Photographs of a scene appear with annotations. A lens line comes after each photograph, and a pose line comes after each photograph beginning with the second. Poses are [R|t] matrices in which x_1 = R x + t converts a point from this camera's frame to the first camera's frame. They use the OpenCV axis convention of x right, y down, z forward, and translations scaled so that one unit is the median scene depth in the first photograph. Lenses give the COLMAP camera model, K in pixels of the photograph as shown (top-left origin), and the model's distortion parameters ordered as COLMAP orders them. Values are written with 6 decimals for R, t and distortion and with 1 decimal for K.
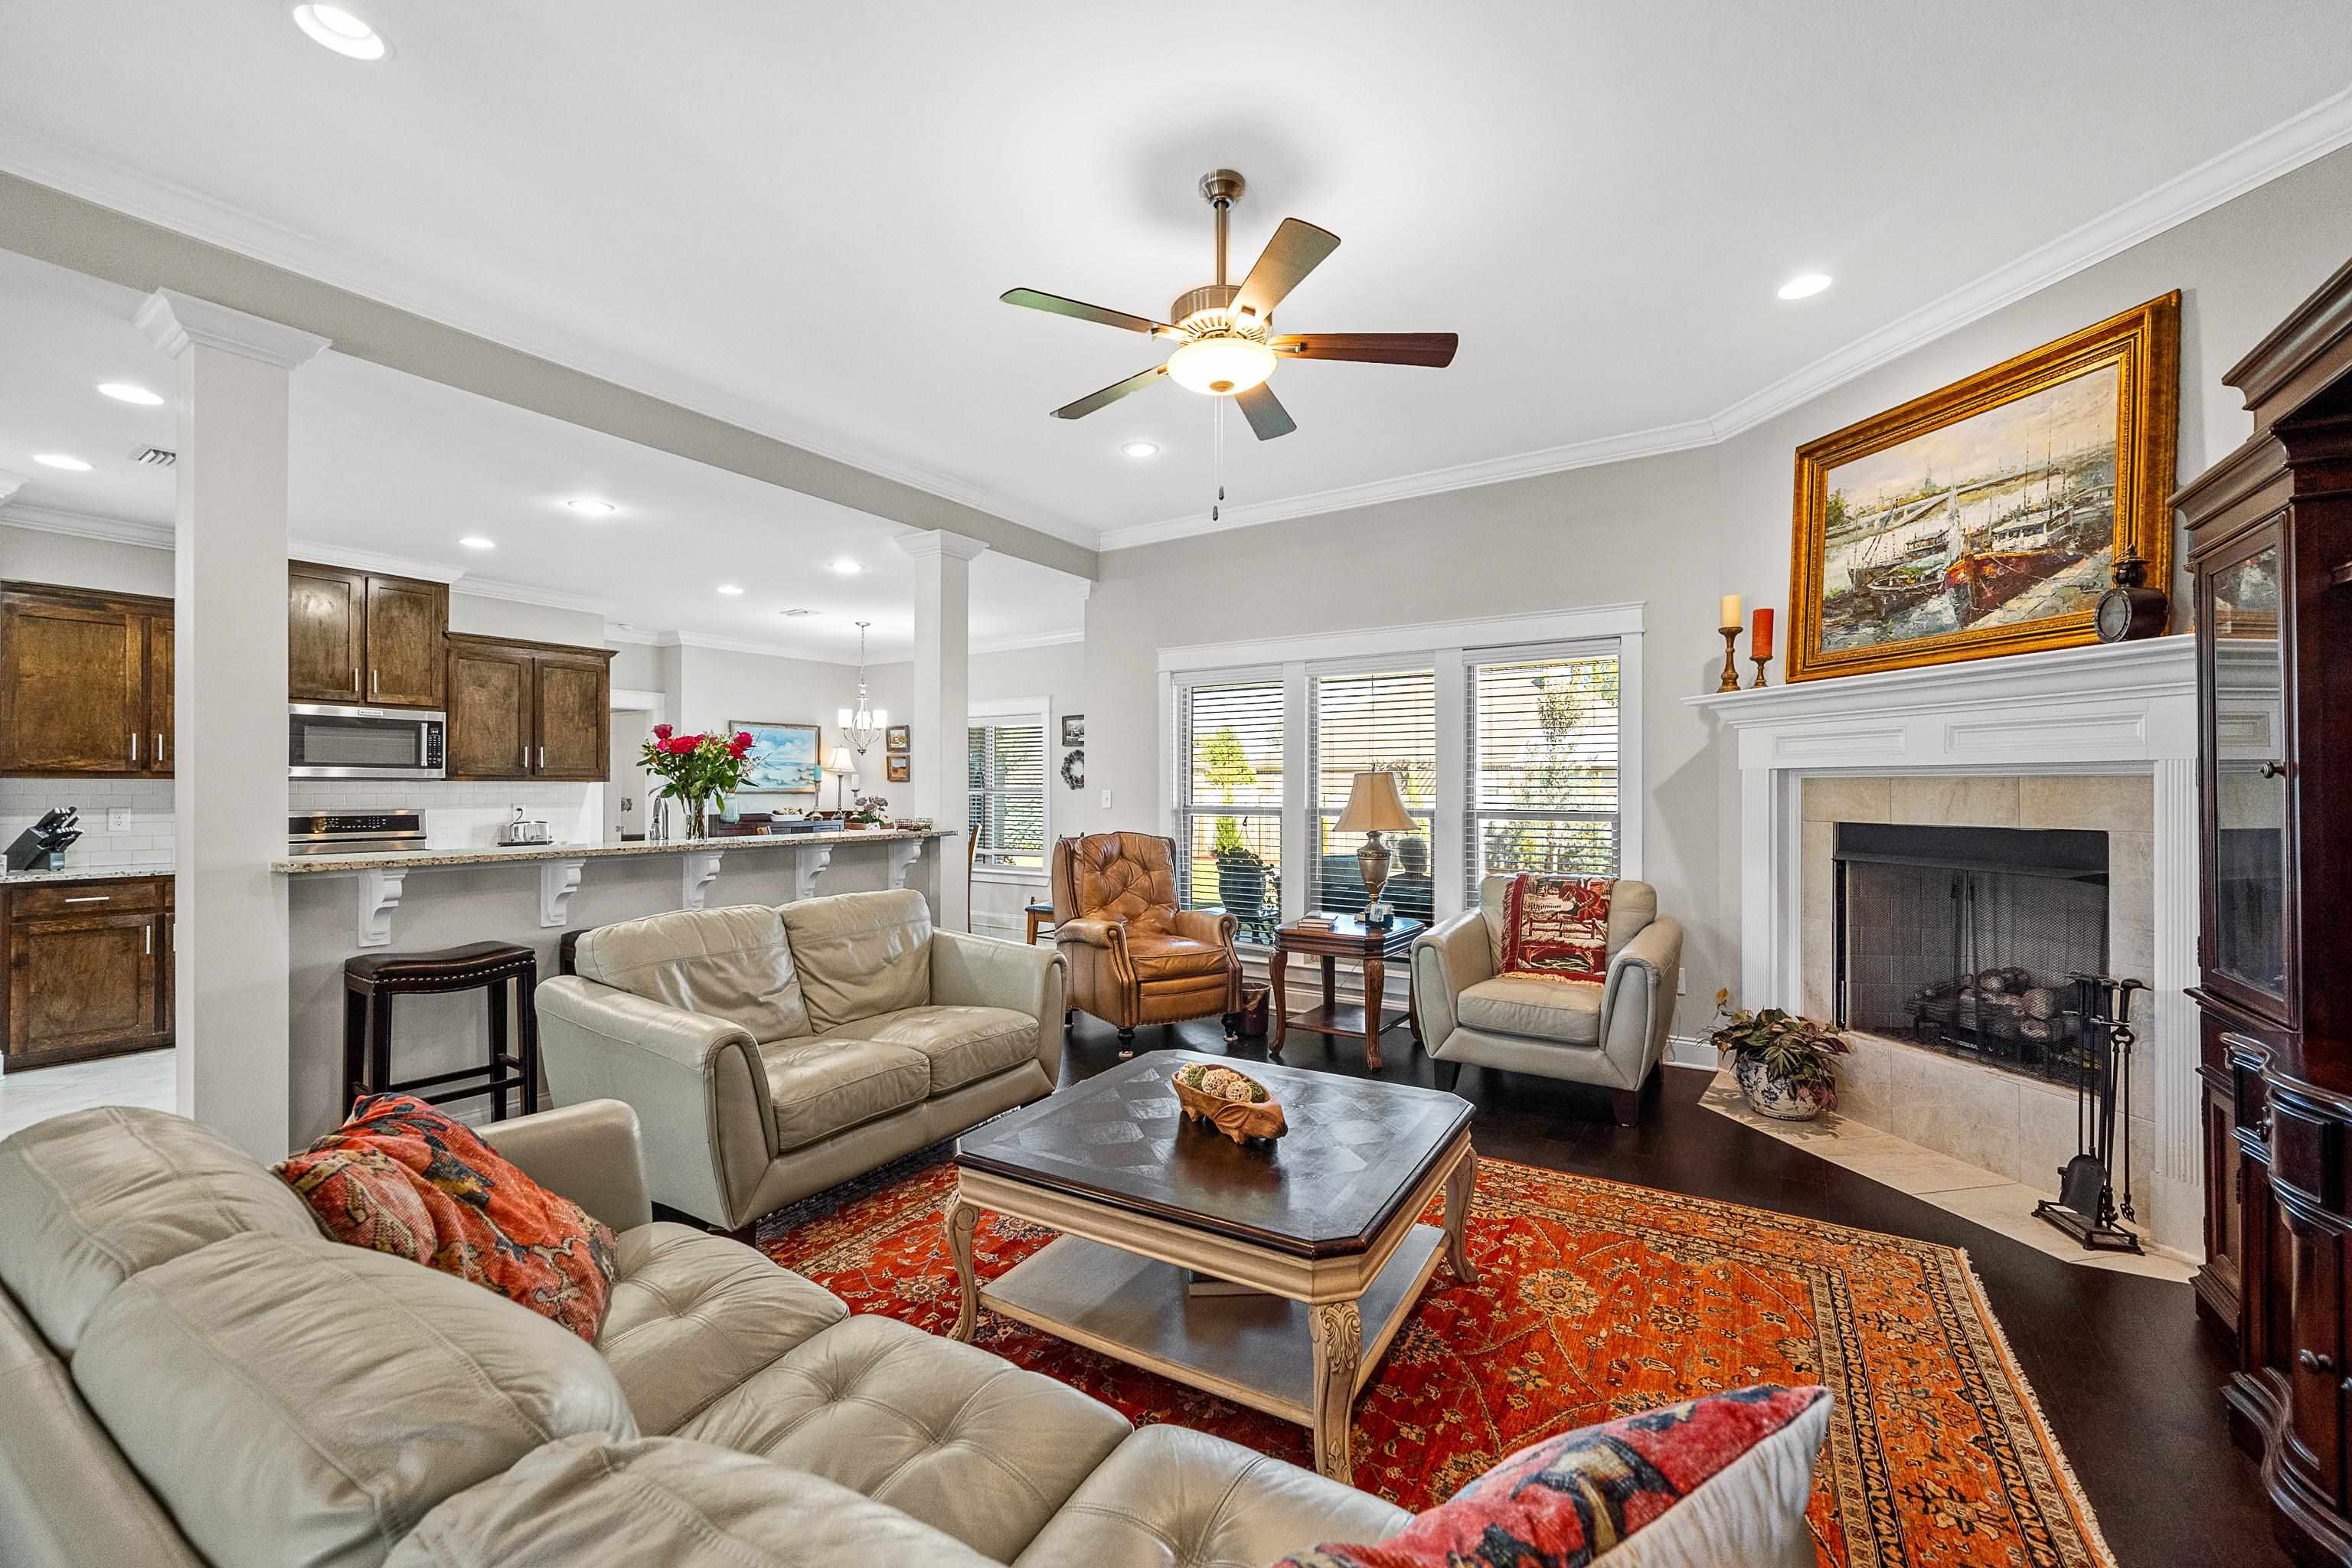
lens RADIAL K [[936.9, 0, 1168.4], [0, 936.9, 787.9], [0, 0, 1]] dist [-0.001408, 0.000021]
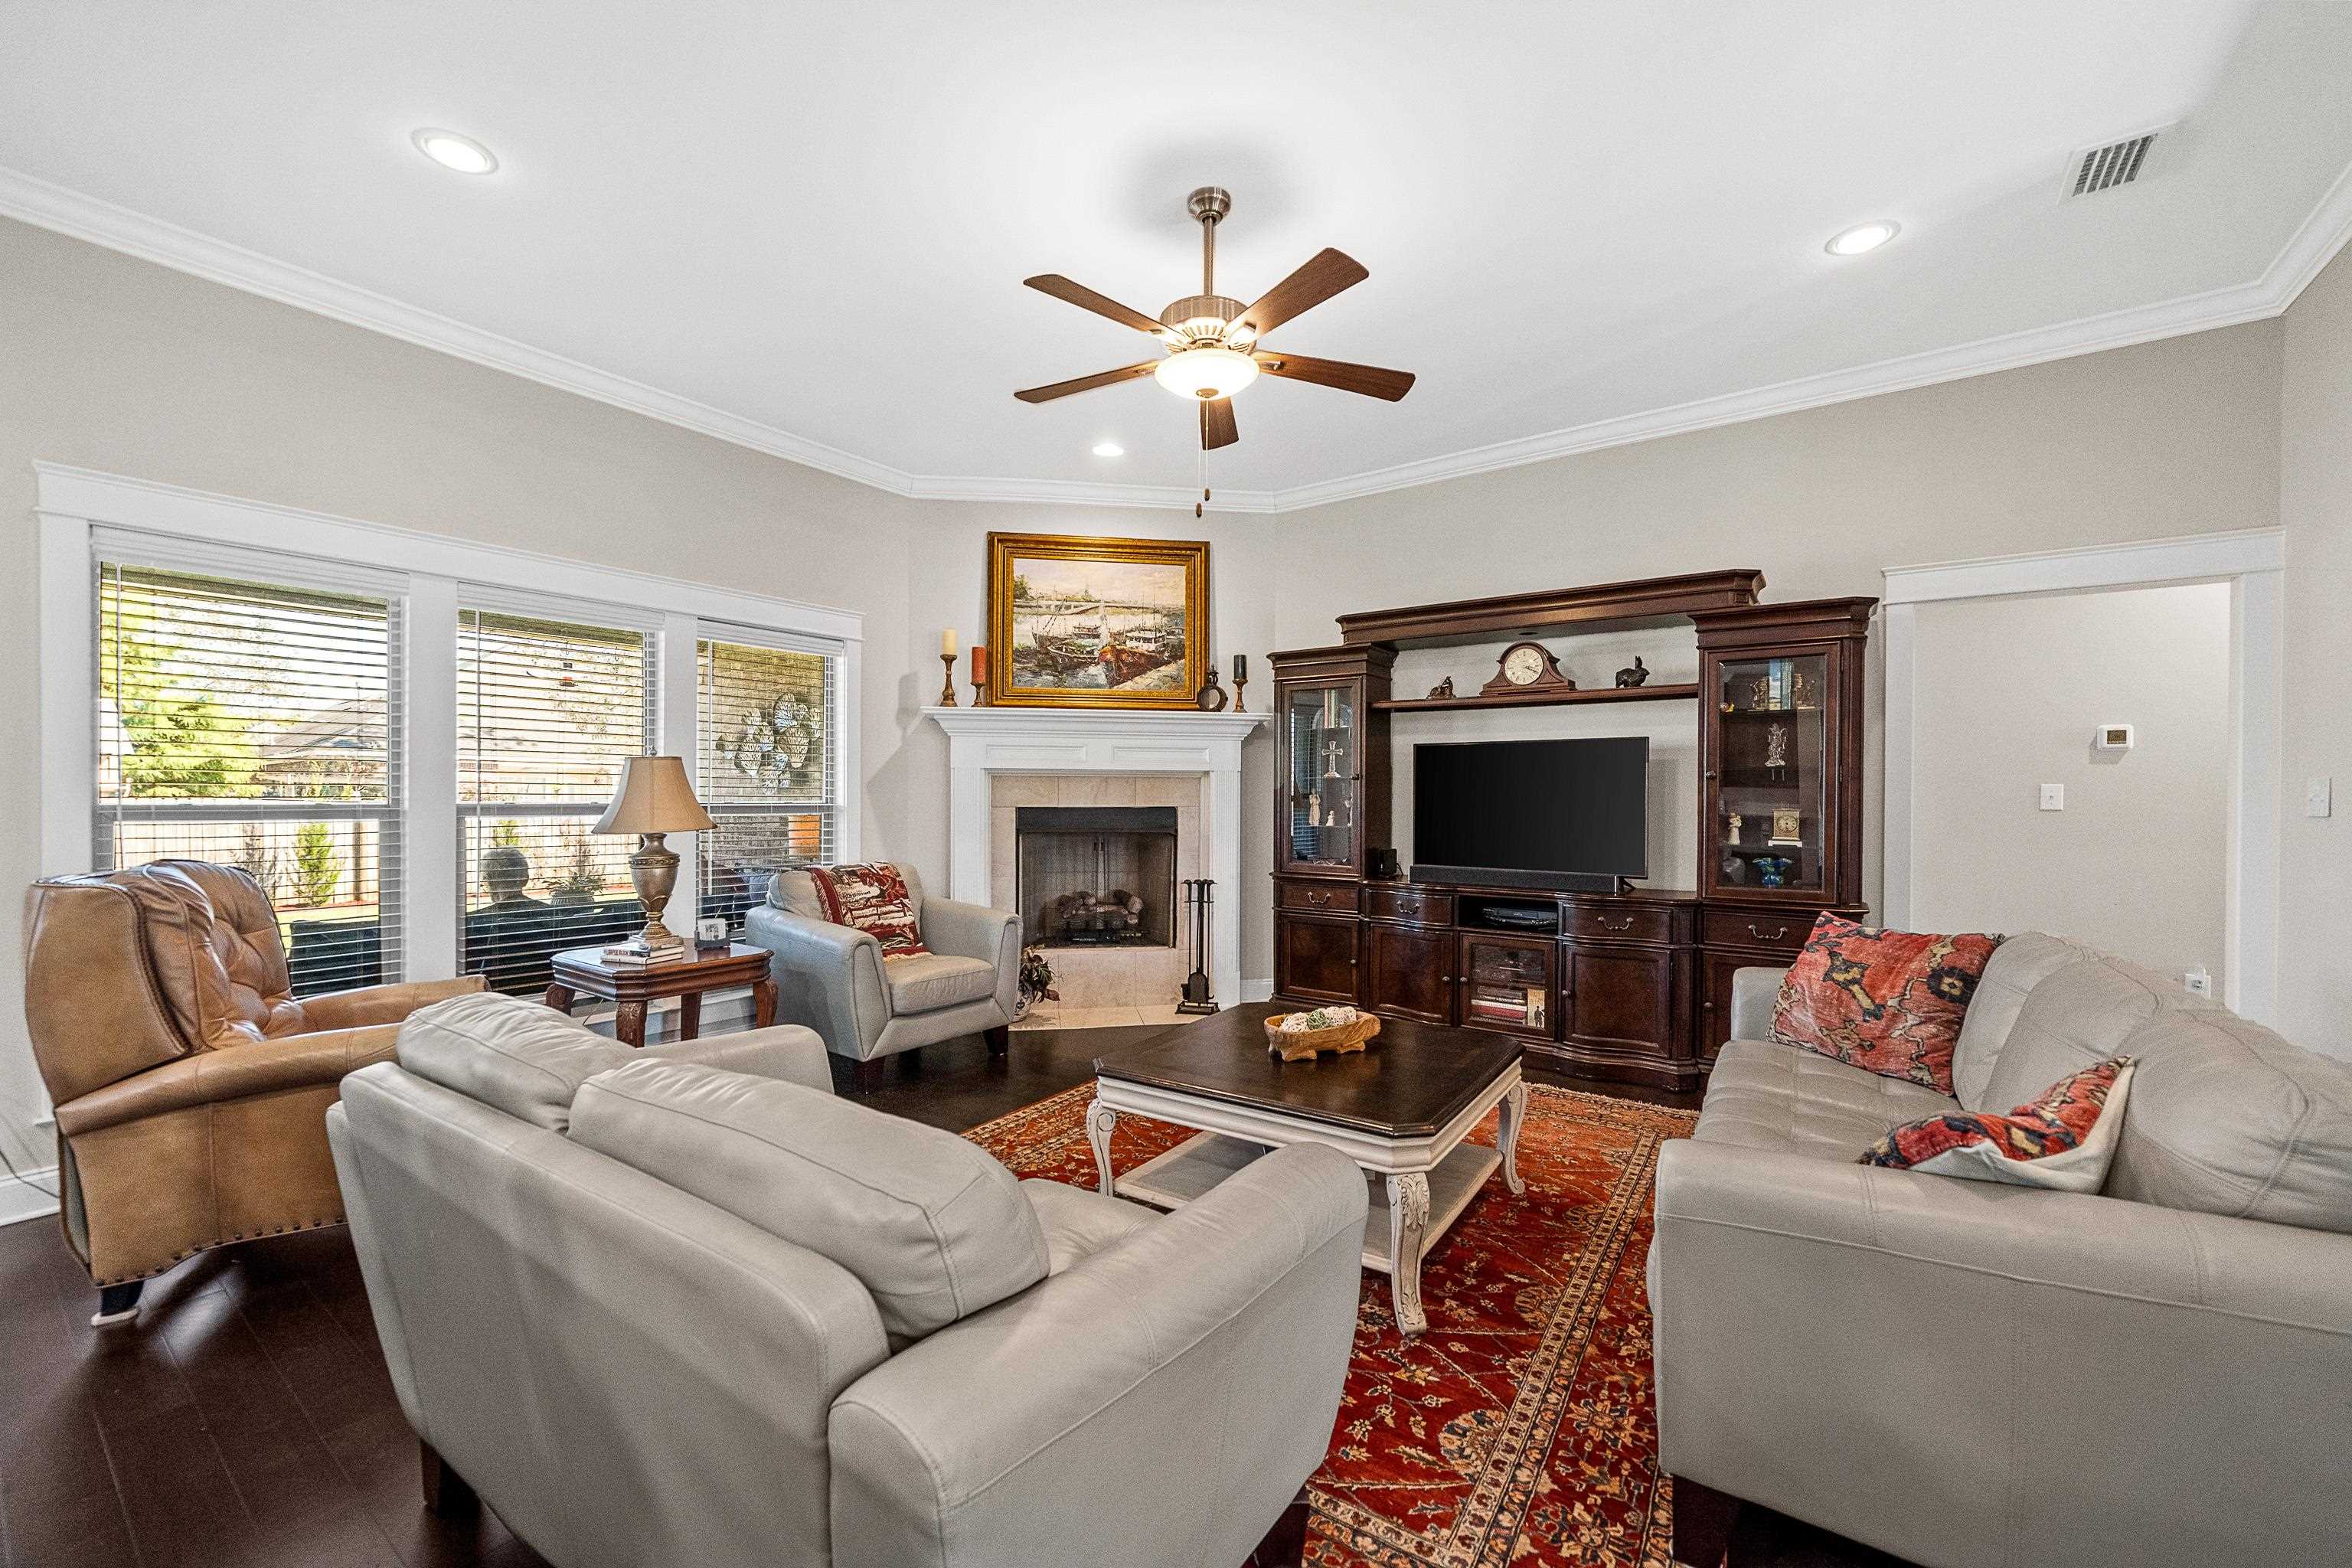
lens RADIAL K [[936.9, 0, 1186.9], [0, 936.9, 793.1], [0, 0, 1]] dist [-0.001408, 0.000021]
pose [[0.067379, -0.004435, 0.997718, -0.741448], [-0.010073, 0.999936, 0.005125, 0.006164], [-0.997677, -0.010396, 0.067330, 0.686781]]
